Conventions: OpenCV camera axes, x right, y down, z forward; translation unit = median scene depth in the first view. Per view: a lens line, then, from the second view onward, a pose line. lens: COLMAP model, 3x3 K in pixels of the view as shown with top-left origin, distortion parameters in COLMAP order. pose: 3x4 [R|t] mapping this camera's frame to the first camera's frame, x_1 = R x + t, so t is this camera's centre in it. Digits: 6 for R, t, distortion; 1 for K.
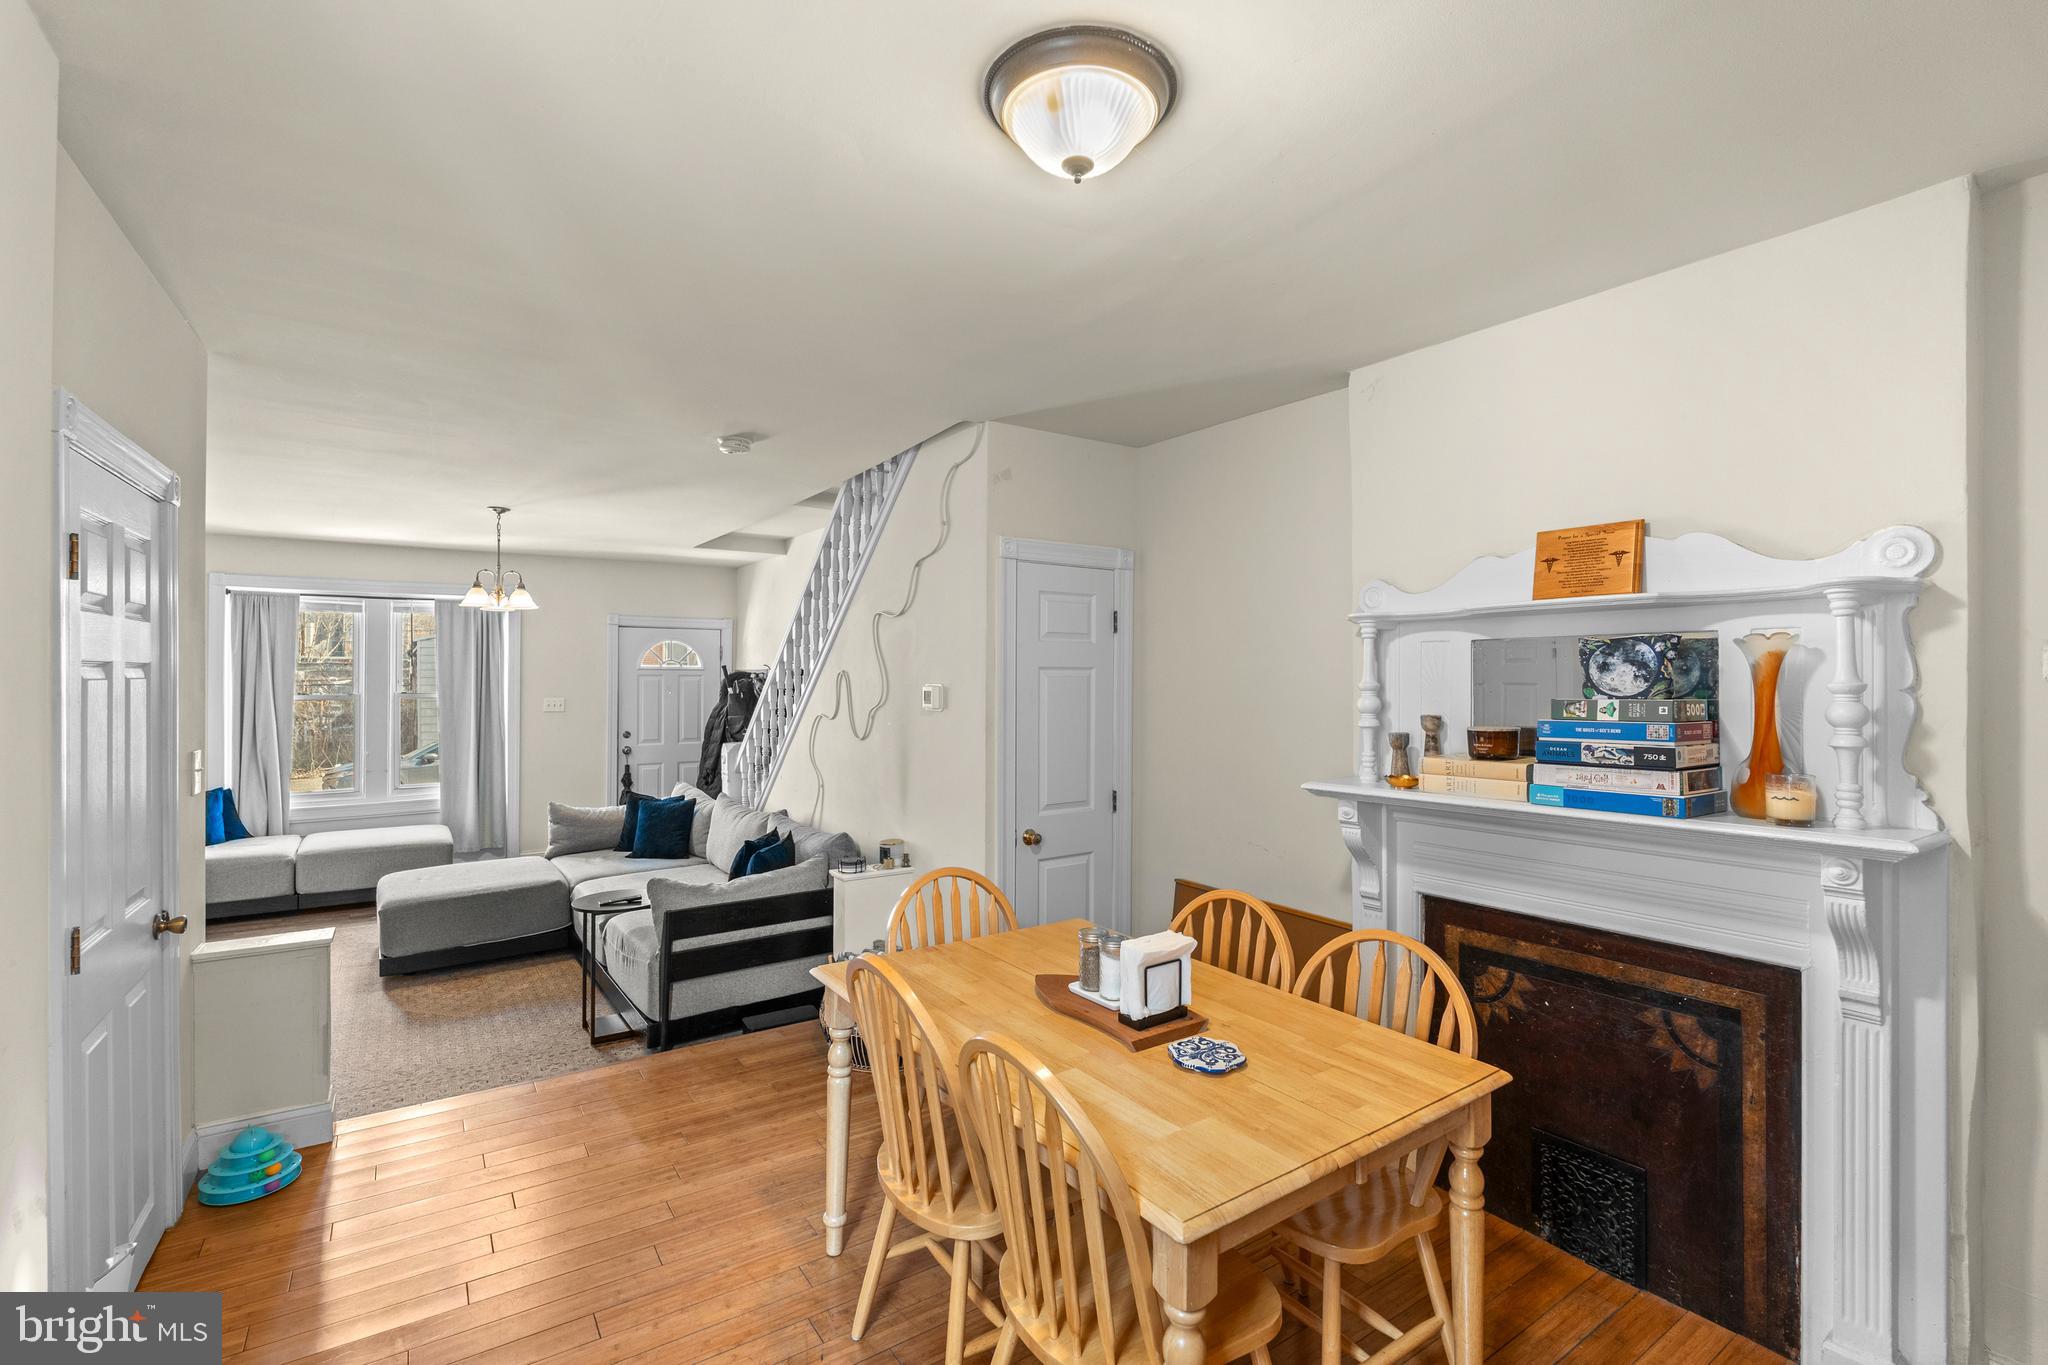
lens RADIAL K [[910.5, 0, 1024.0], [0, 910.5, 682.5], [0, 0, 1]] dist [-0.000141, 0.000072]
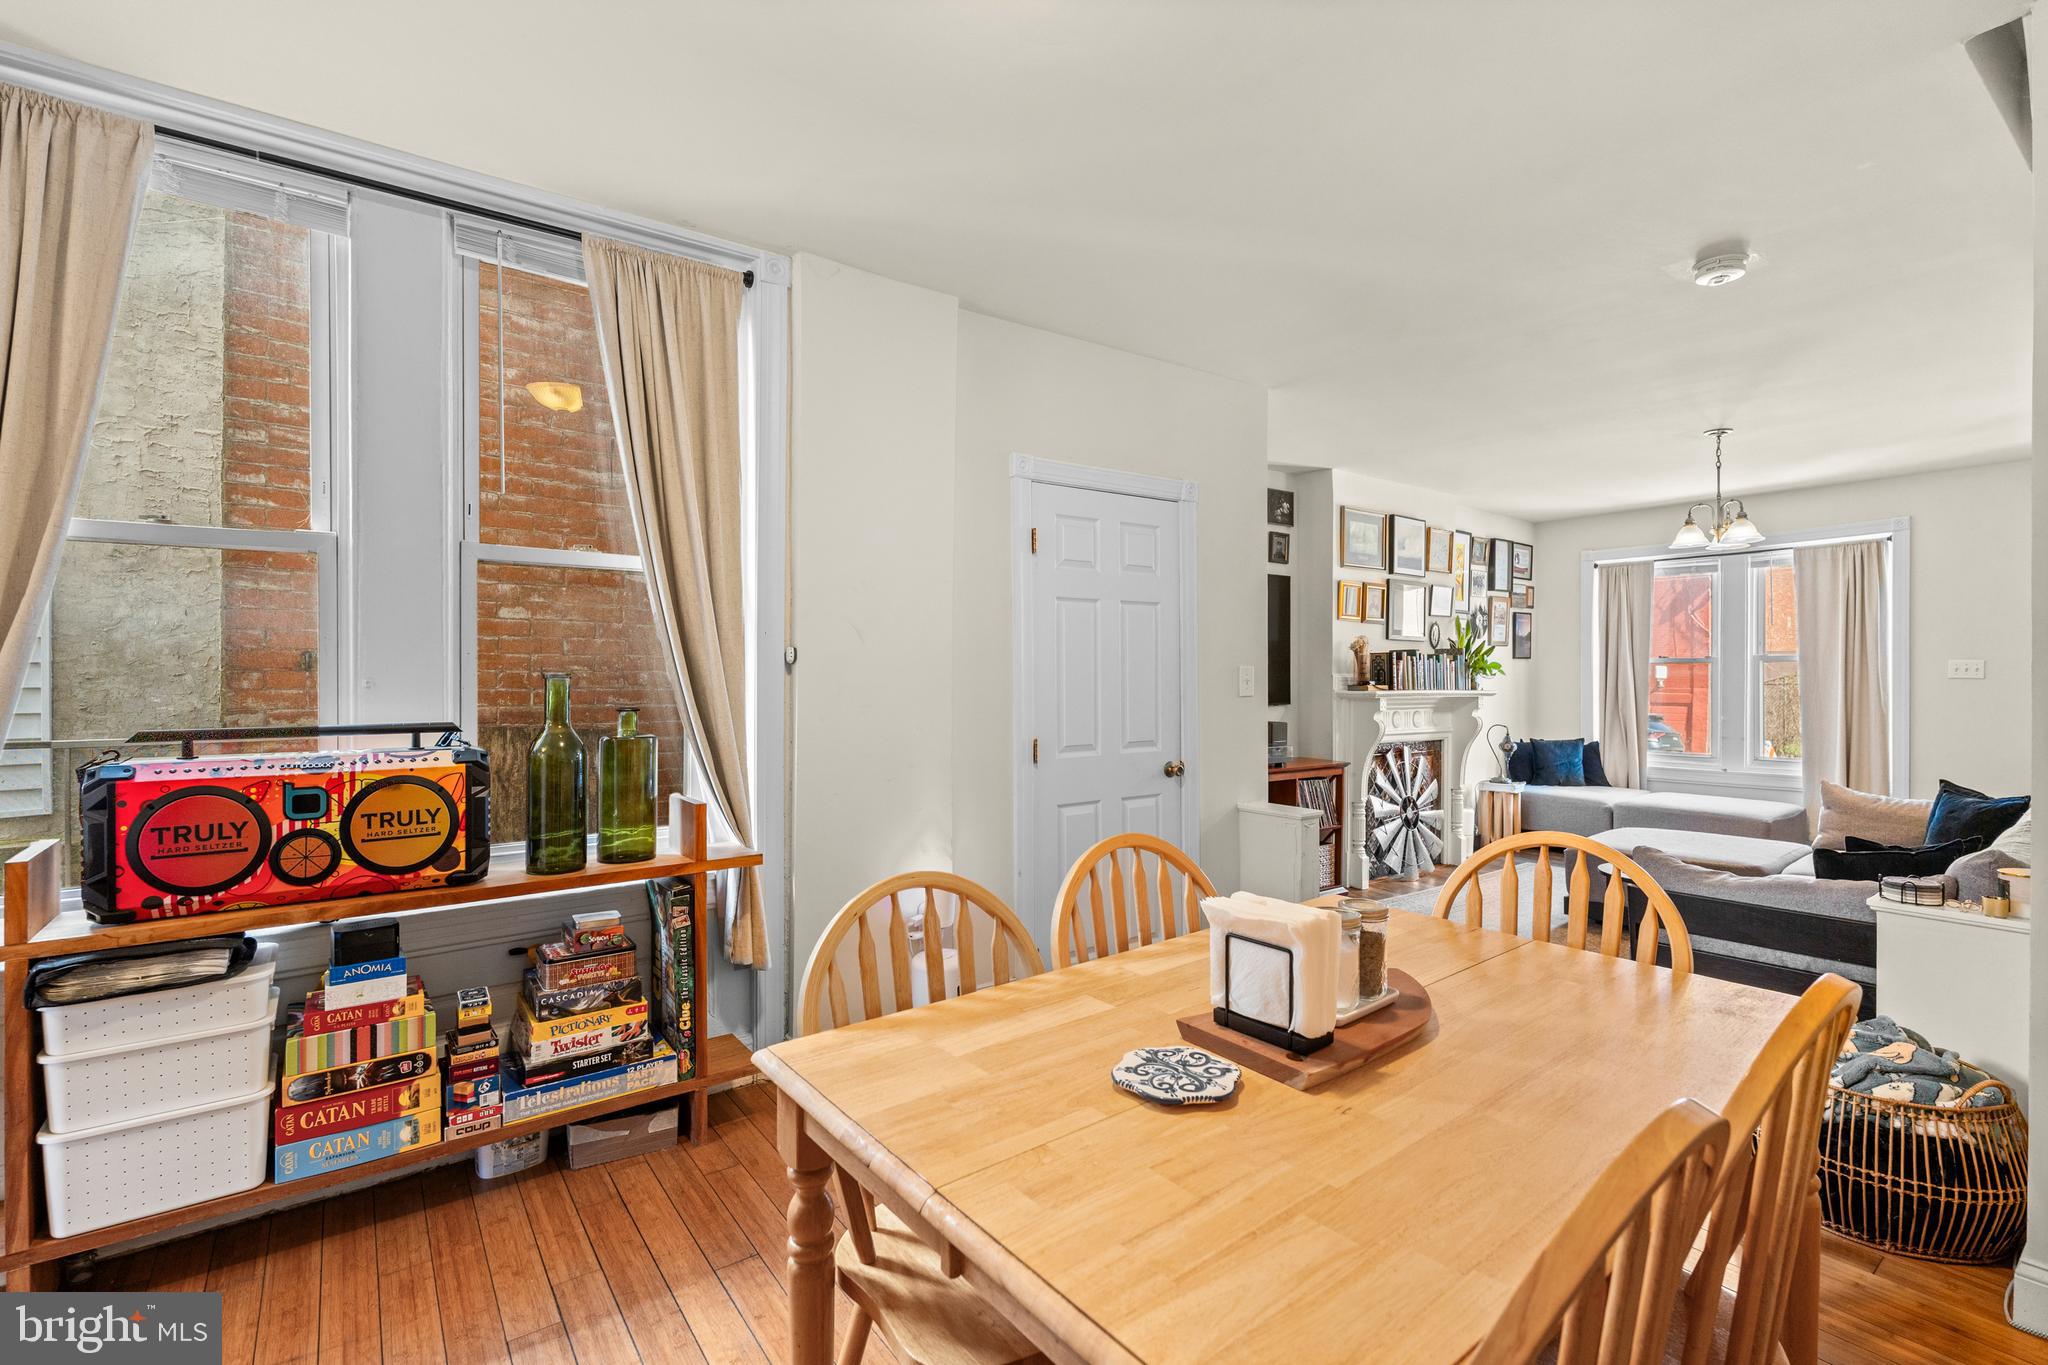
lens RADIAL K [[920.0, 0, 1018.5], [0, 920.0, 676.4], [0, 0, 1]] dist [0.001821, 0.000362]
pose [[0.045409, 0.000344, -0.998968, 0.225702], [-0.003018, 0.999995, 0.000207, 0.038280], [0.998964, 0.003006, 0.045409, 0.238331]]
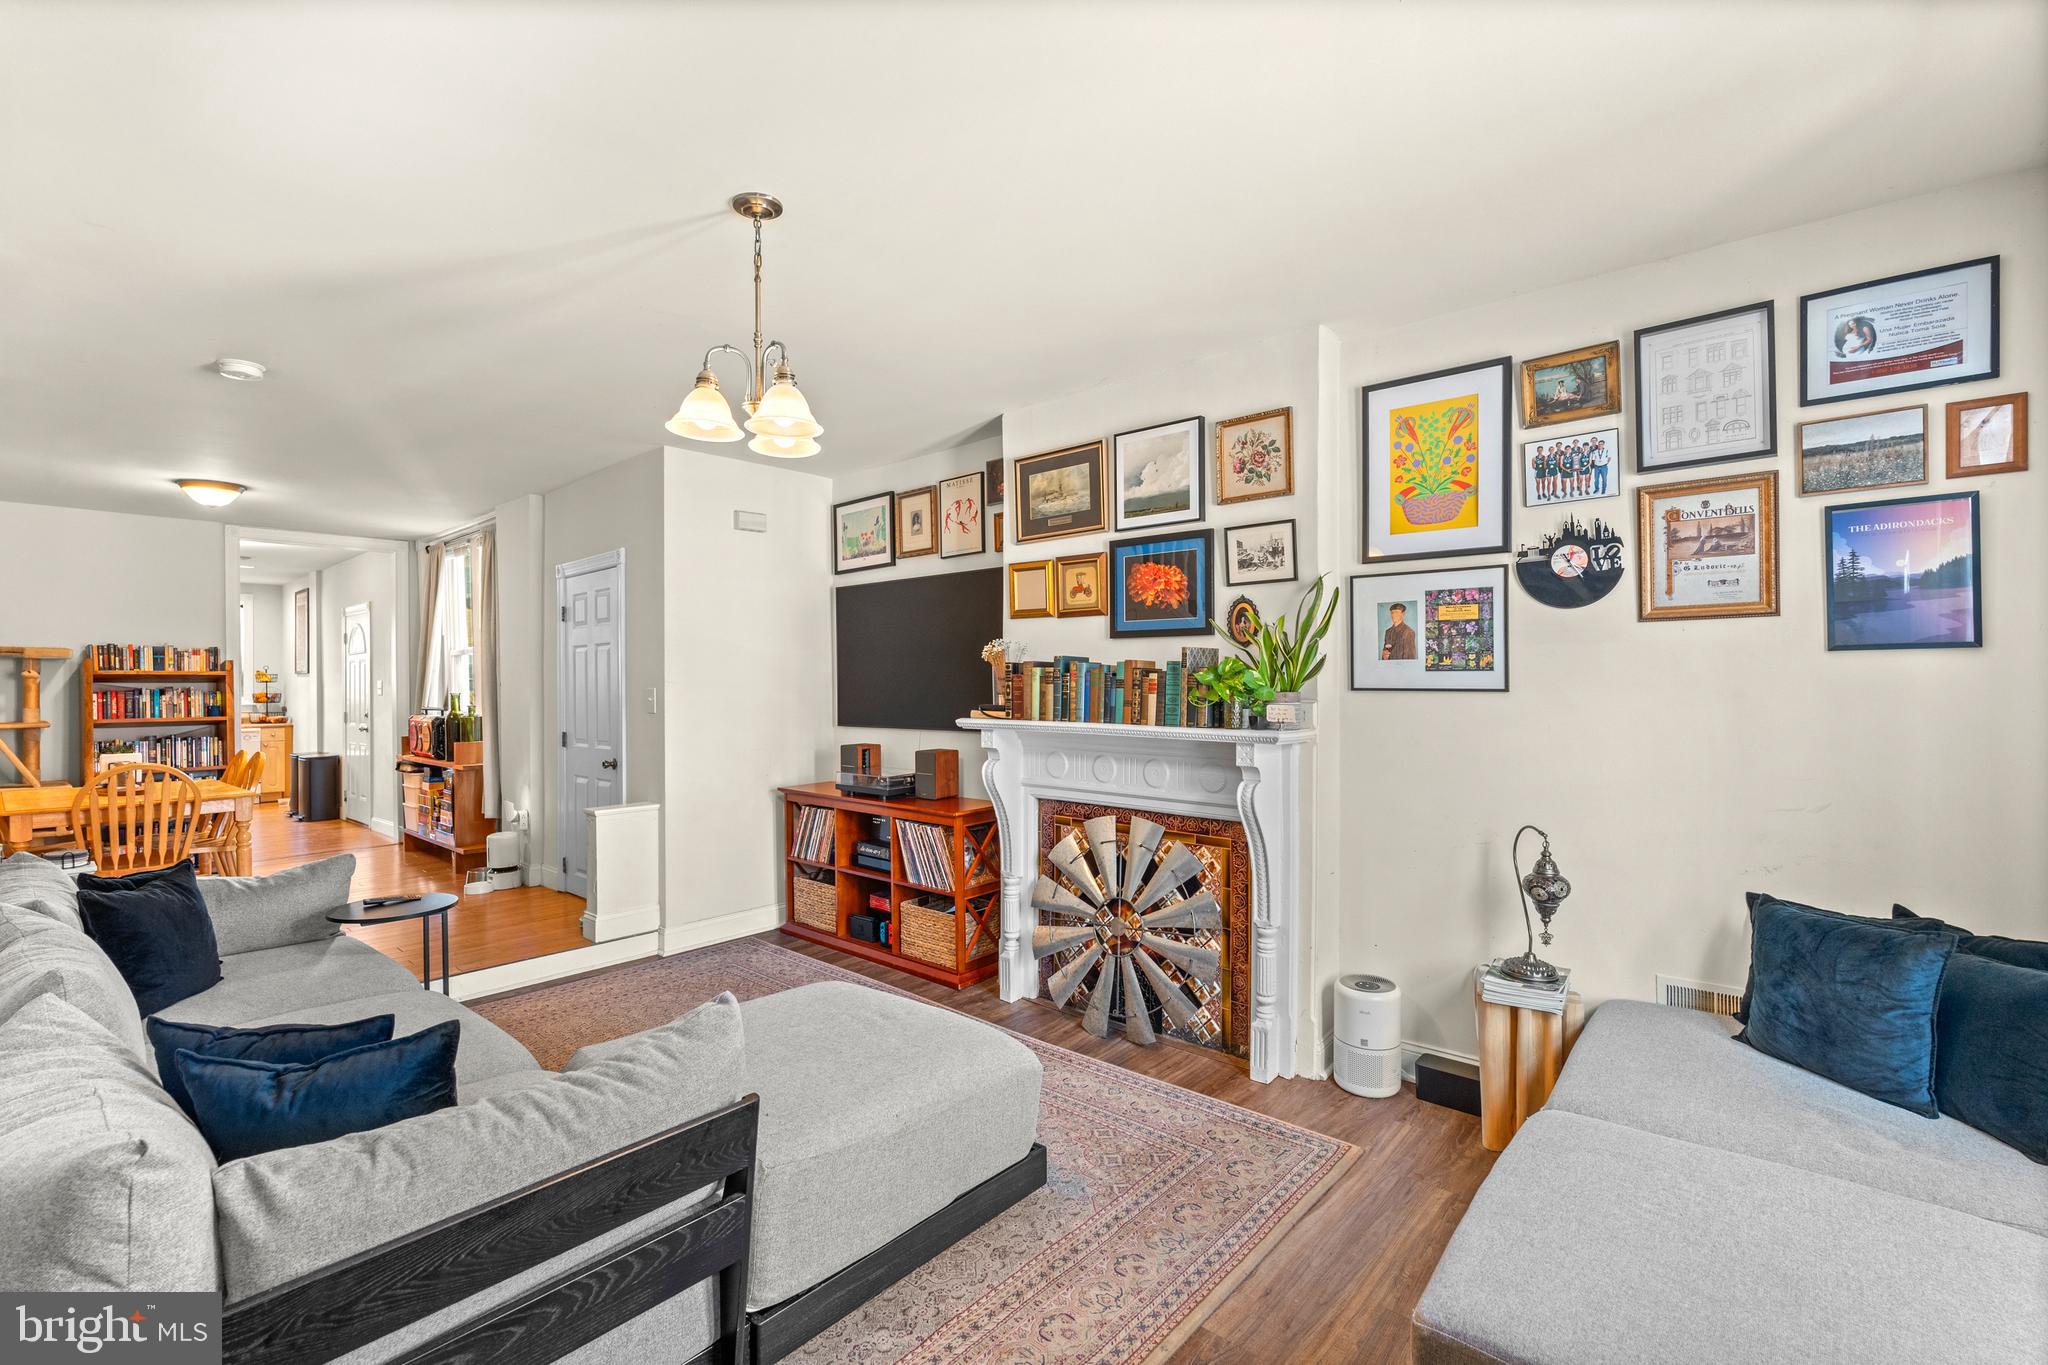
lens RADIAL K [[901.9, 0, 1024.0], [0, 901.9, 682.5], [0, 0, 1]] dist [-0.002127, 0.000491]
pose [[-0.968707, 0.004884, -0.248159, -0.484805], [0.004072, 0.999985, 0.003782, 0.025112], [0.248174, 0.002654, -0.968712, 1.179174]]
